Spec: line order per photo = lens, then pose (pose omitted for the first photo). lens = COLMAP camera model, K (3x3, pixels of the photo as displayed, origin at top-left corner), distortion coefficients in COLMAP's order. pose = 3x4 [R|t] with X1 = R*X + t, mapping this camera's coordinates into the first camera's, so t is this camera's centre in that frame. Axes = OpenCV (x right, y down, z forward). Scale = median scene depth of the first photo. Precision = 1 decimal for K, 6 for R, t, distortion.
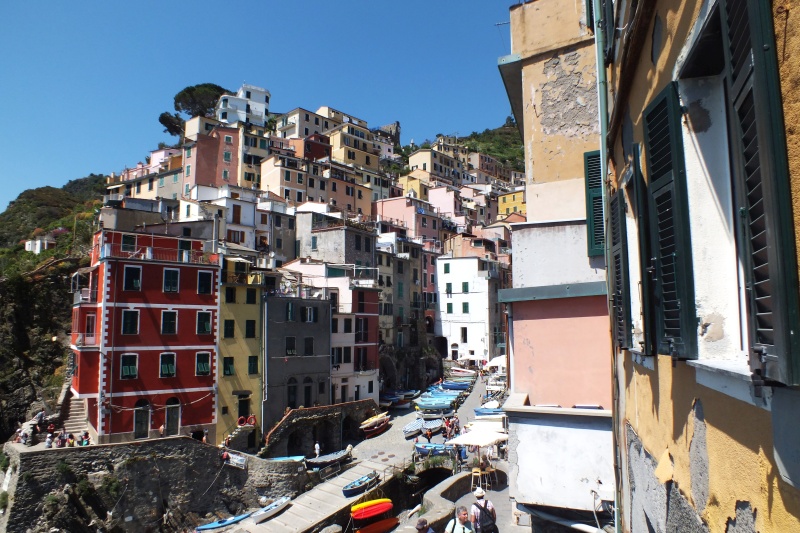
lens RADIAL K [[557.5, 0, 400.2], [0, 557.5, 265.9], [0, 0, 1]] dist [-0.011157, 0.001294]
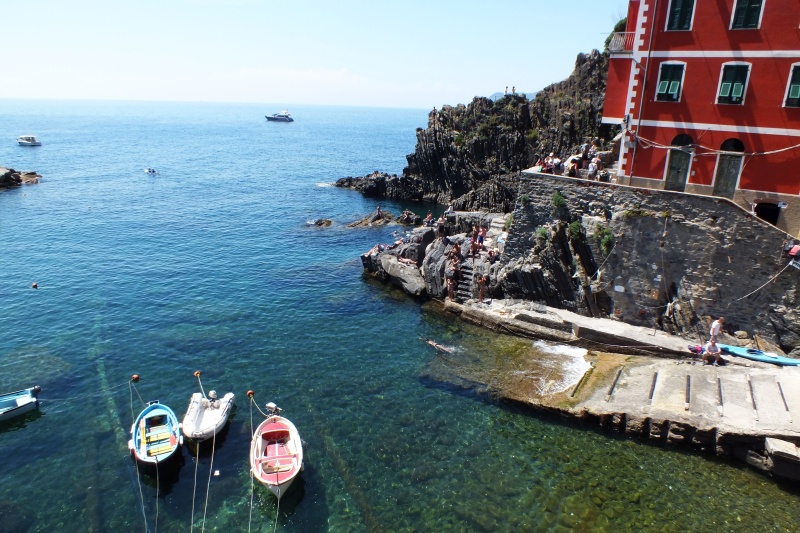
lens RADIAL K [[557.5, 0, 400.0], [0, 557.5, 266.0], [0, 0, 1]] dist [-0.011157, 0.001294]
pose [[0.258654, 0.264055, -0.929179, 0.108555], [0.034923, 0.958728, 0.282173, 0.199460], [0.965339, -0.105435, 0.238757, 0.521618]]
